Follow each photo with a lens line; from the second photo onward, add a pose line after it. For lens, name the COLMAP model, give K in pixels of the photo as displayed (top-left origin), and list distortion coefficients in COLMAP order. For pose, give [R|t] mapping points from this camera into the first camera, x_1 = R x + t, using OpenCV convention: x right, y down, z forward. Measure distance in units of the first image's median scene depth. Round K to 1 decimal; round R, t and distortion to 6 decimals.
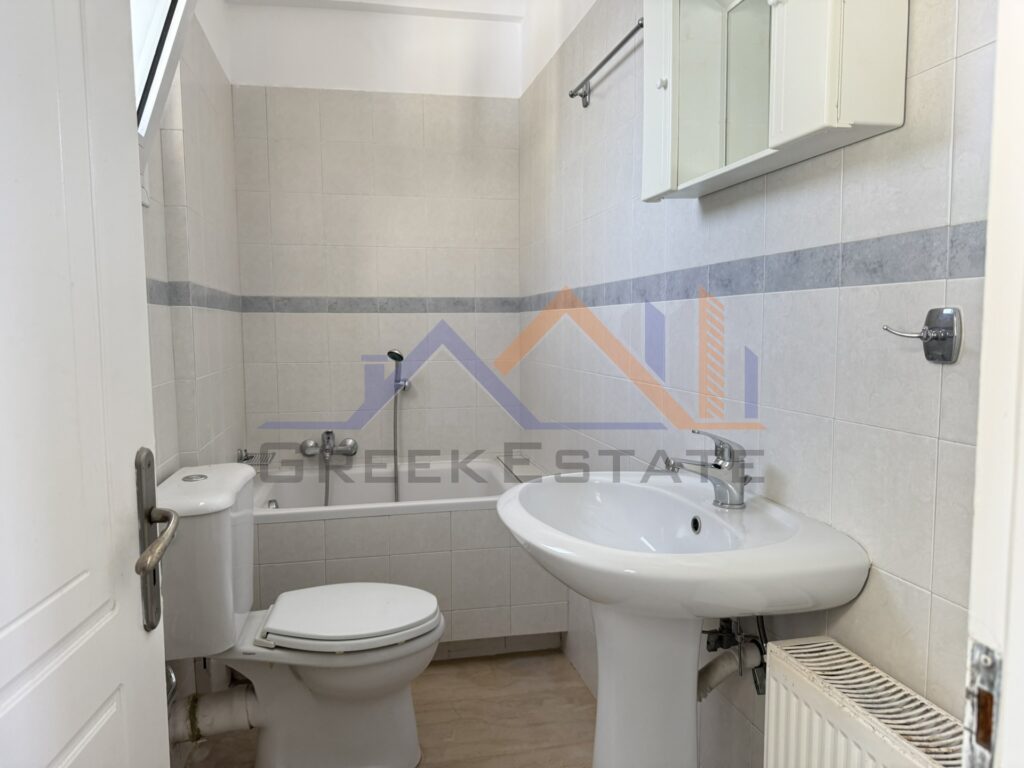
lens RADIAL K [[722.2, 0, 510.8], [0, 722.2, 382.6], [0, 0, 1]] dist [0.044141, -0.051481]
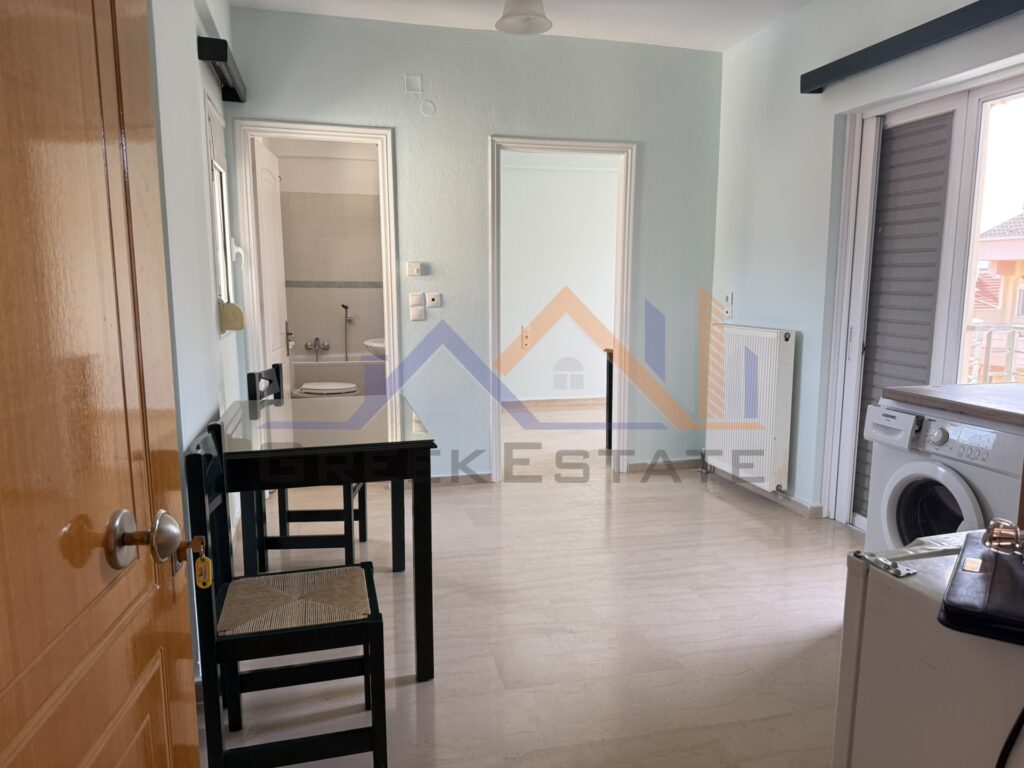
lens RADIAL K [[722.2, 0, 507.6], [0, 722.2, 386.4], [0, 0, 1]] dist [0.044141, -0.051481]
pose [[0.999742, 0.001375, 0.022676, 0.313784], [-0.002900, 0.997725, 0.067352, 0.061296], [-0.022531, -0.067400, 0.997472, -1.370030]]
